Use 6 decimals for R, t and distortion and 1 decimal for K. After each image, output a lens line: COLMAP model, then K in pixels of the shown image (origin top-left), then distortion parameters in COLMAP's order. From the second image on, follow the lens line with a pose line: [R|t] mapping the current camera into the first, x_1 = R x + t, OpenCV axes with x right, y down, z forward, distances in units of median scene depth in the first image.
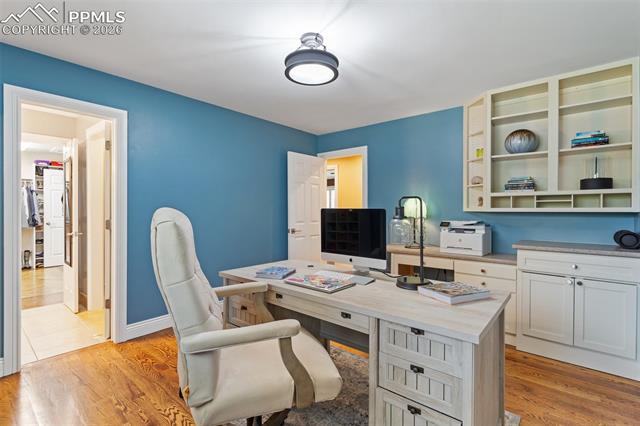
lens RADIAL K [[308.2, 0, 320.9], [0, 308.2, 212.0], [0, 0, 1]] dist [0.020116, 0.000231]
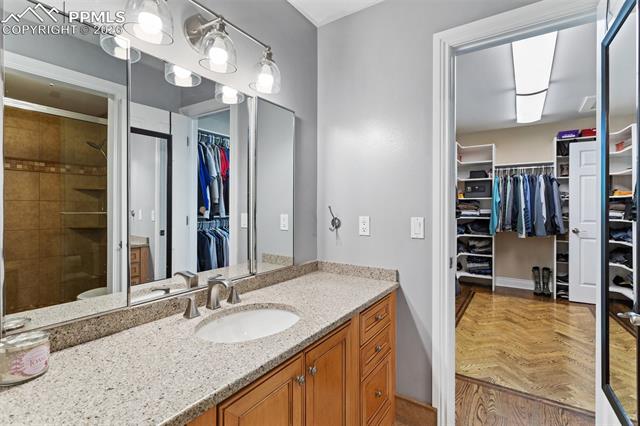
lens RADIAL K [[308.2, 0, 316.0], [0, 308.2, 213.1], [0, 0, 1]] dist [0.020116, 0.000231]
pose [[0.160676, 0.004625, -0.986996, -0.347331], [-0.003797, 0.999985, 0.004068, 0.001339], [0.987000, 0.003094, 0.160692, 0.397867]]
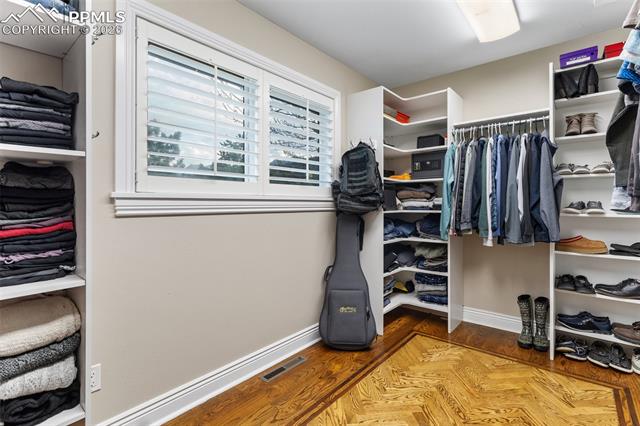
lens RADIAL K [[308.2, 0, 324.2], [0, 308.2, 207.4], [0, 0, 1]] dist [0.020116, 0.000231]
pose [[0.048673, -0.008507, -0.998779, -0.560476], [-0.002814, 0.999959, -0.008654, 0.012562], [0.998811, 0.003231, 0.048647, 0.712280]]
